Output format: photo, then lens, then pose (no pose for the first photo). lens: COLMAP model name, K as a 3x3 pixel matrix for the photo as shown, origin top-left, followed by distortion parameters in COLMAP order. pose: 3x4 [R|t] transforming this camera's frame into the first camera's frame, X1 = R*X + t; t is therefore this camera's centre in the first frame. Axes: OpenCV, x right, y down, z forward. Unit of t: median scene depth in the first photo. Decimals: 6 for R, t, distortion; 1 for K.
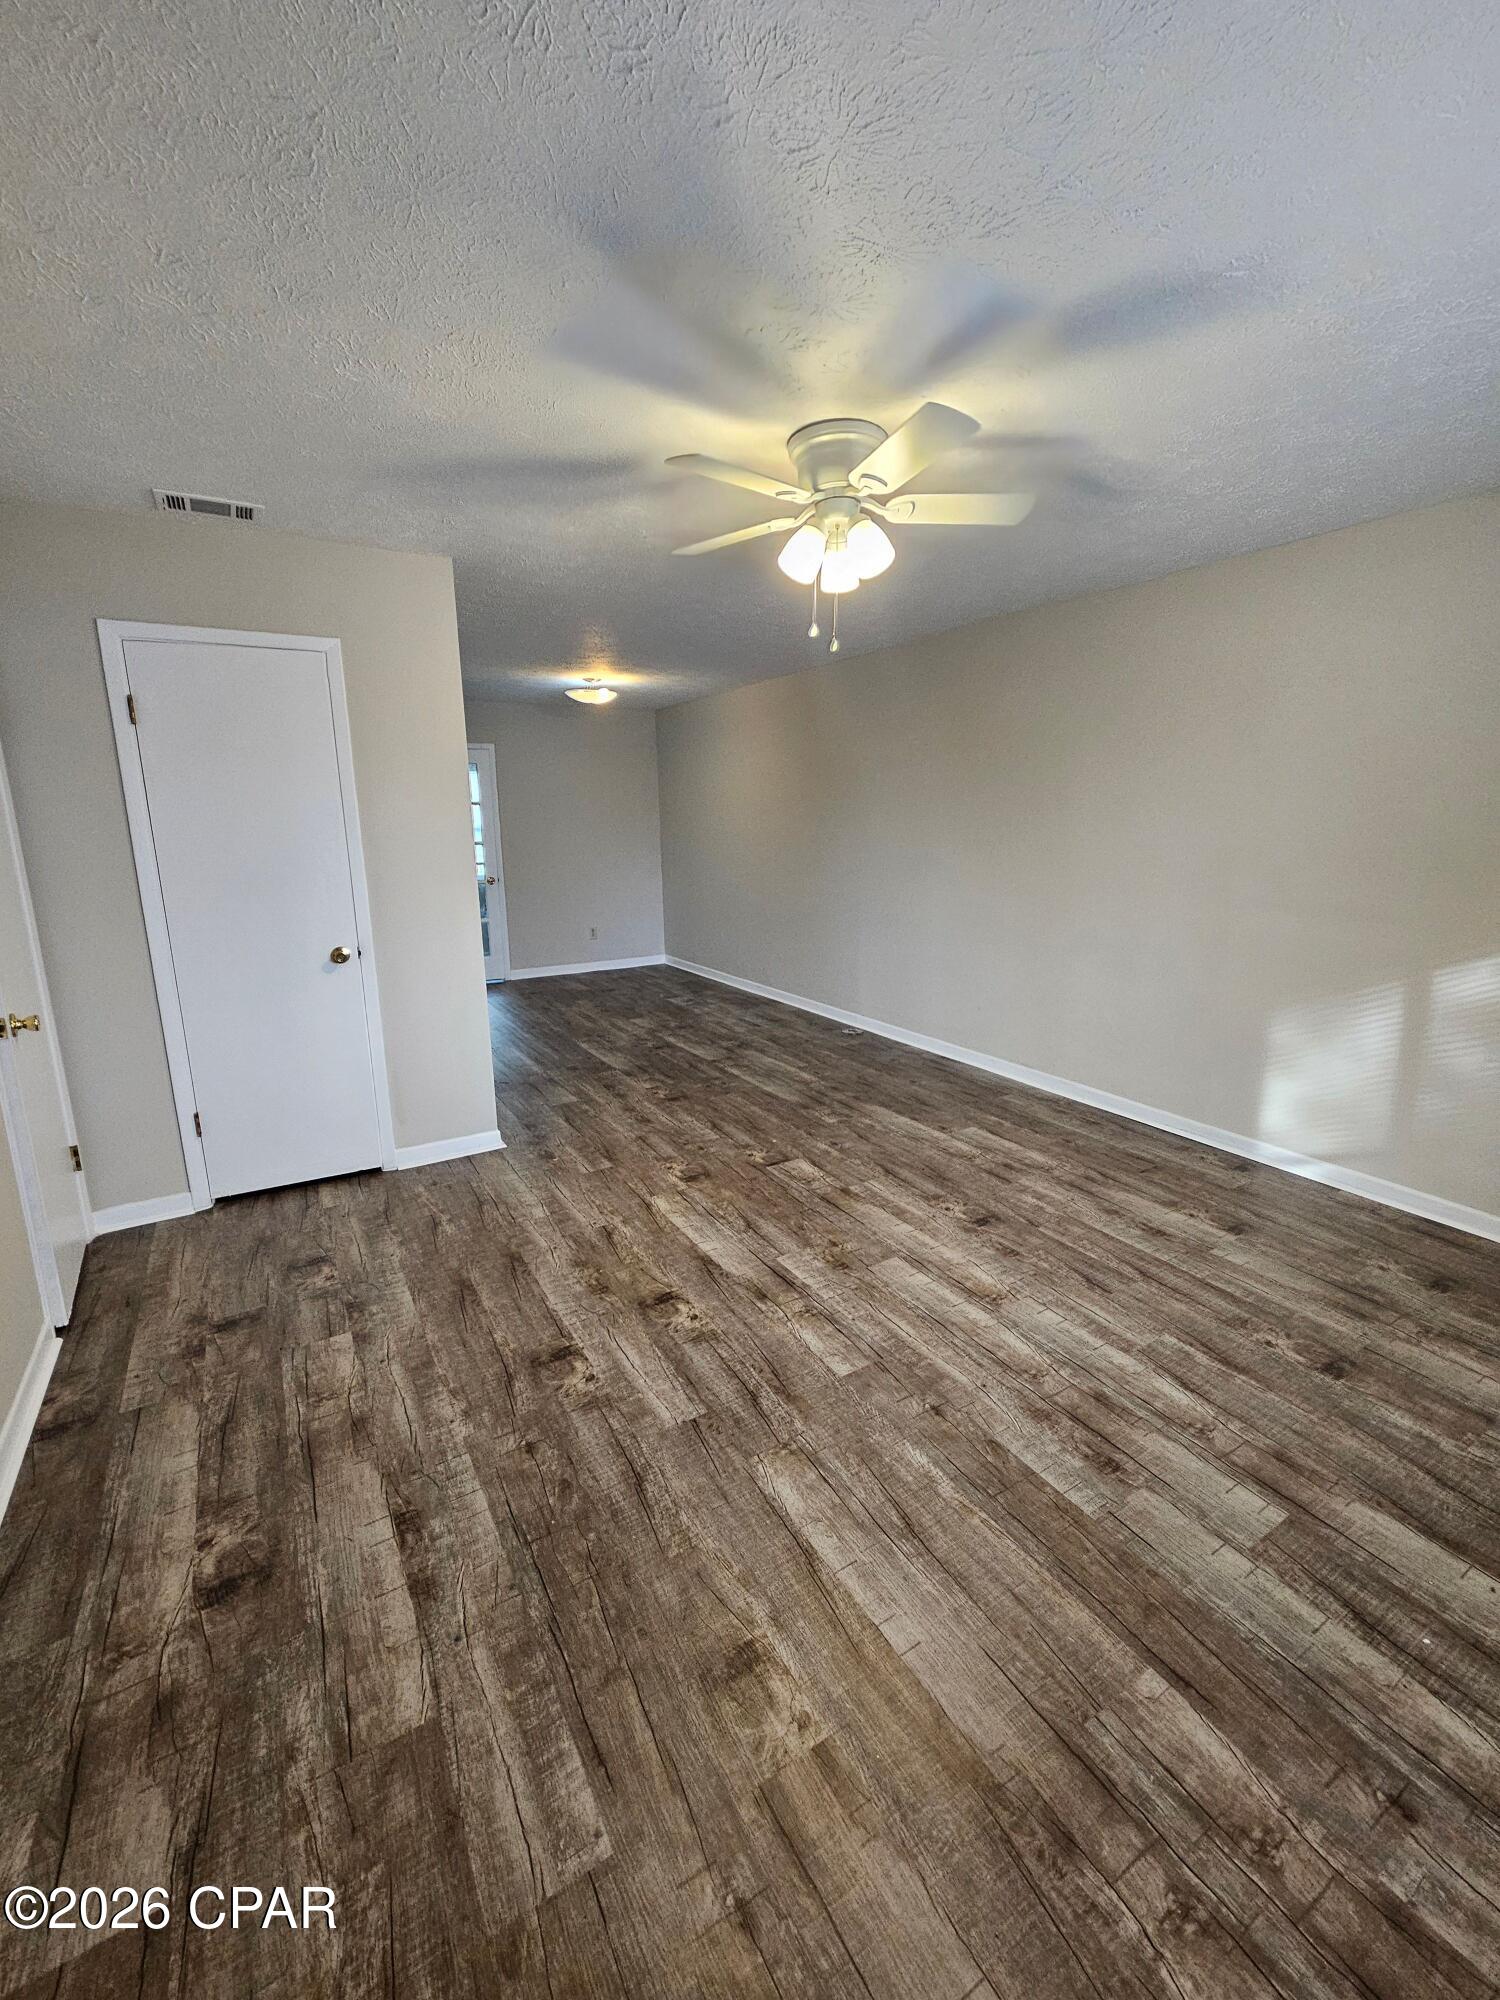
lens RADIAL K [[805.5, 0, 753.0], [0, 805.5, 986.0], [0, 0, 1]] dist [0.011377, -0.006442]
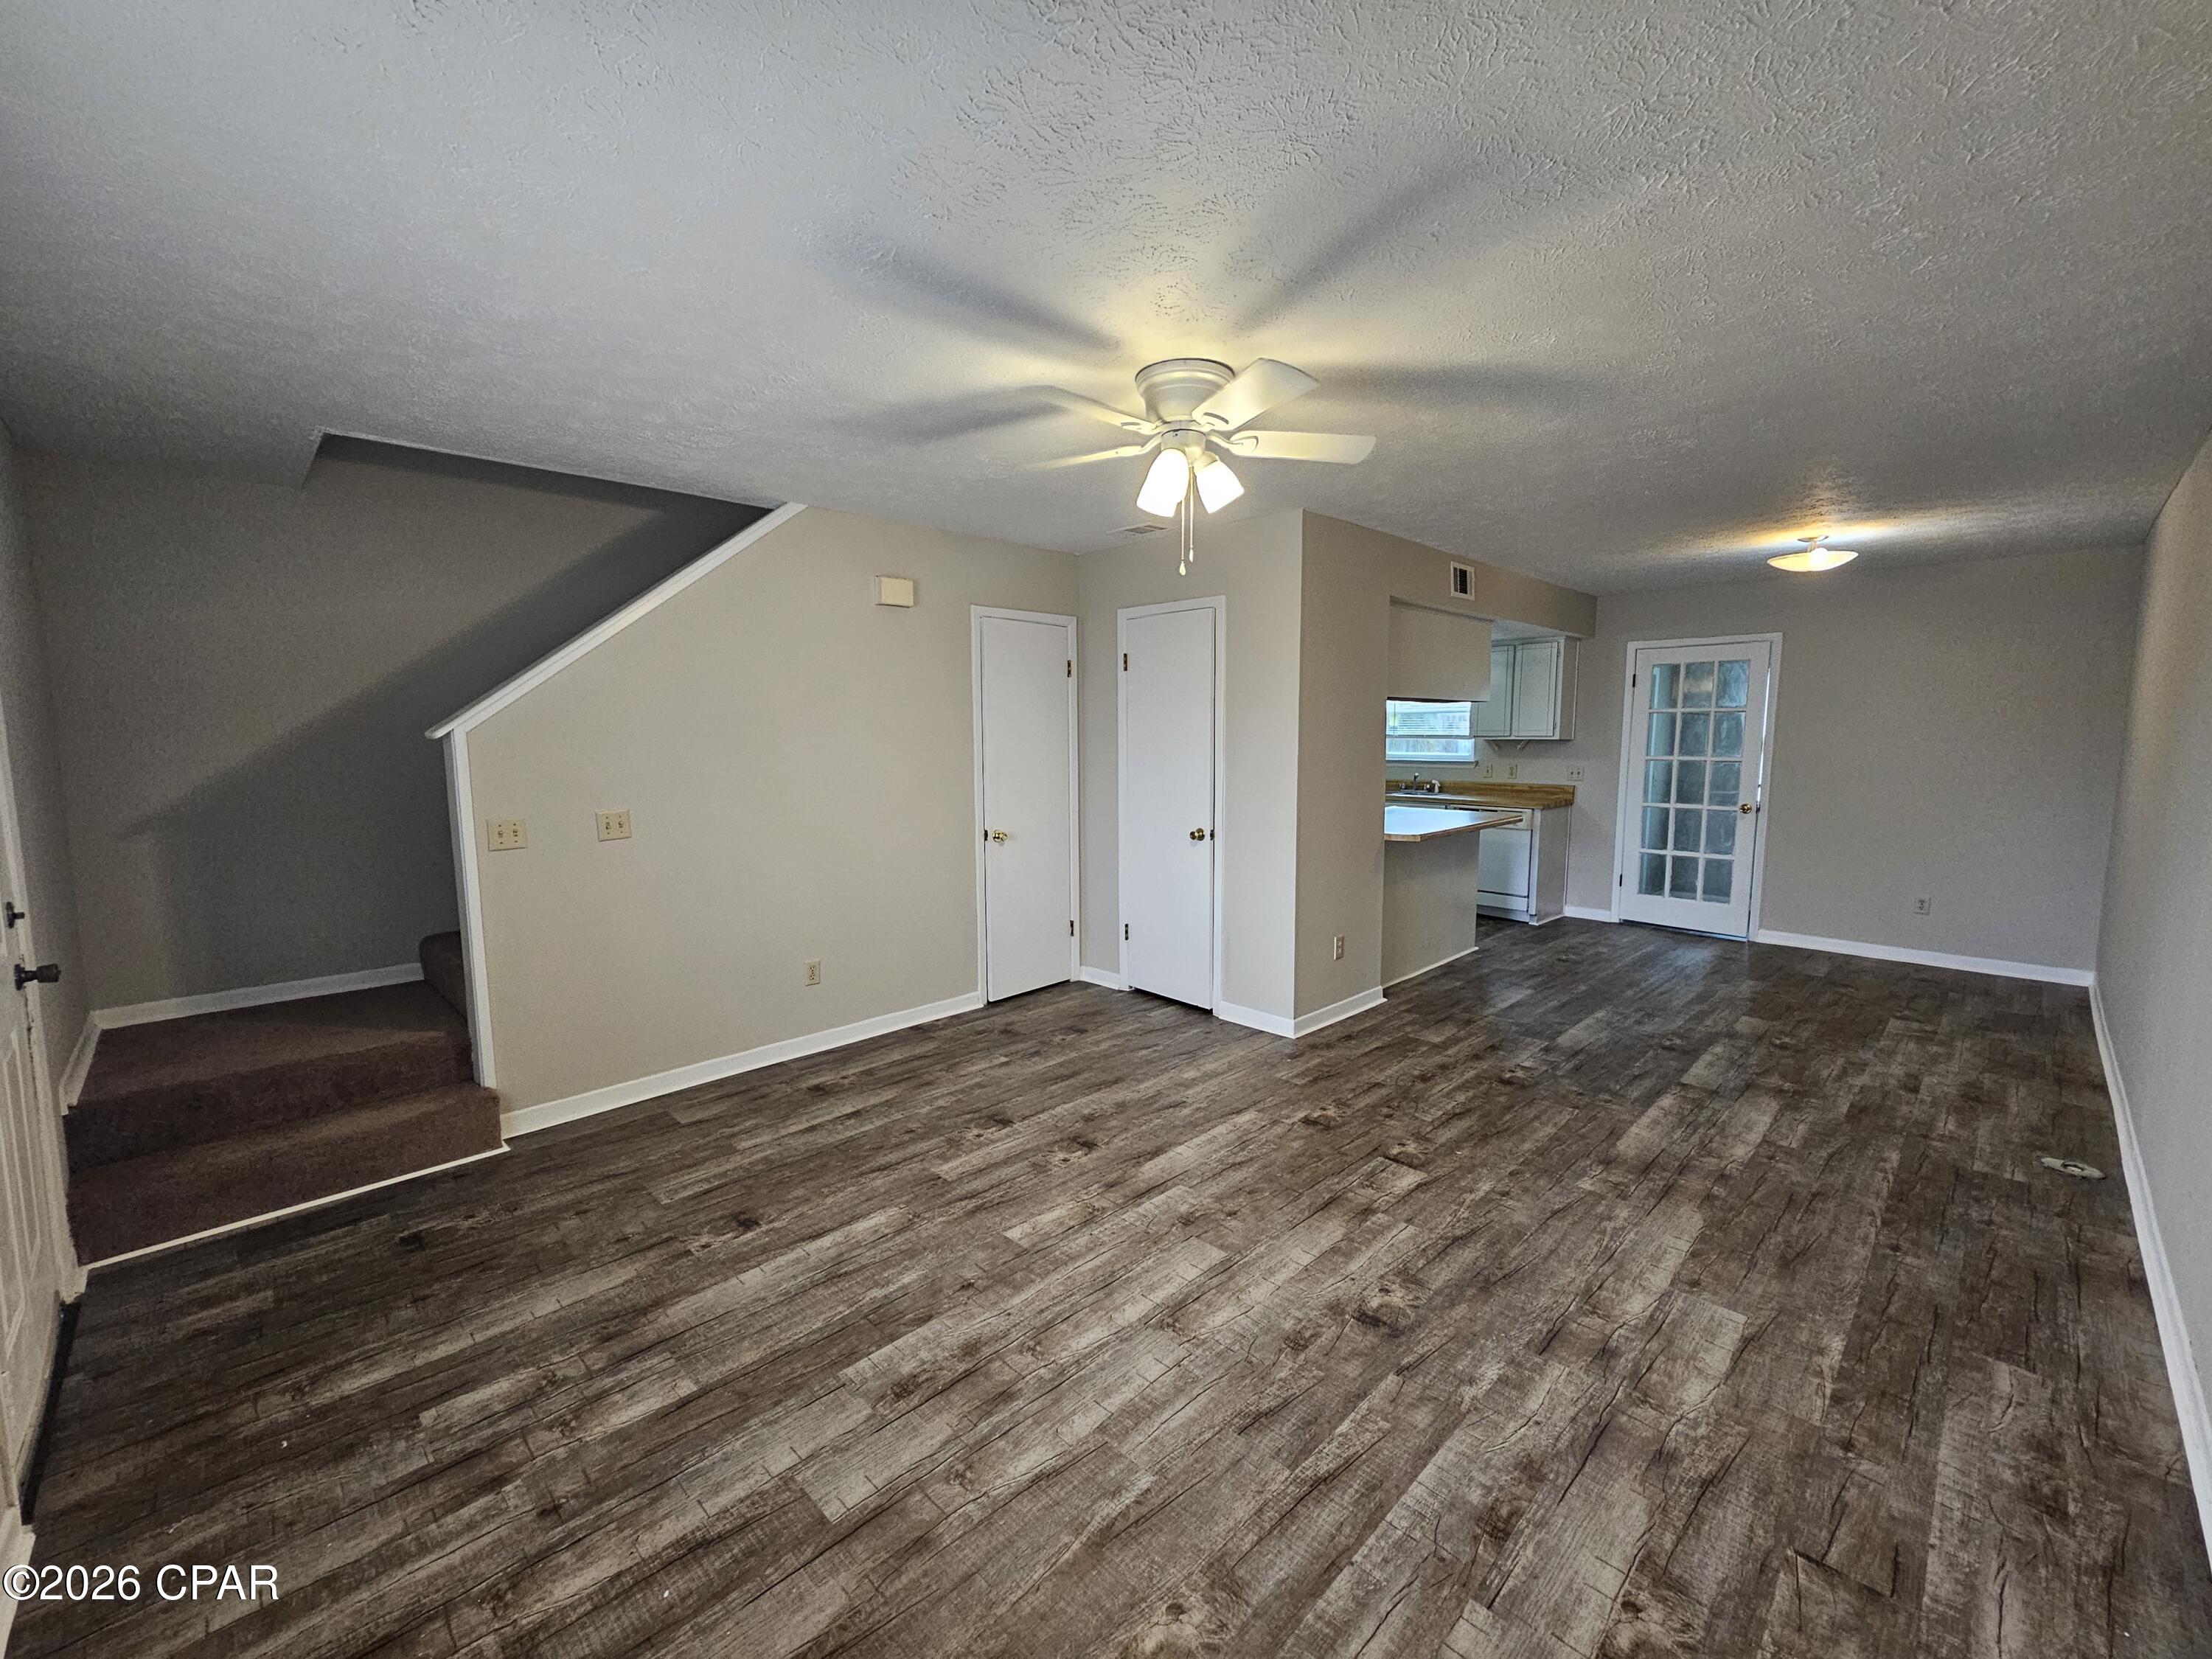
lens RADIAL K [[931.9, 0, 1145.8], [0, 931.9, 837.7], [0, 0, 1]] dist [-0.002848, -0.000152]
pose [[0.257955, 0.124112, -0.958152, 1.111412], [-0.200745, 0.976957, 0.072503, -0.152084], [0.945072, 0.173642, 0.276926, 0.620294]]
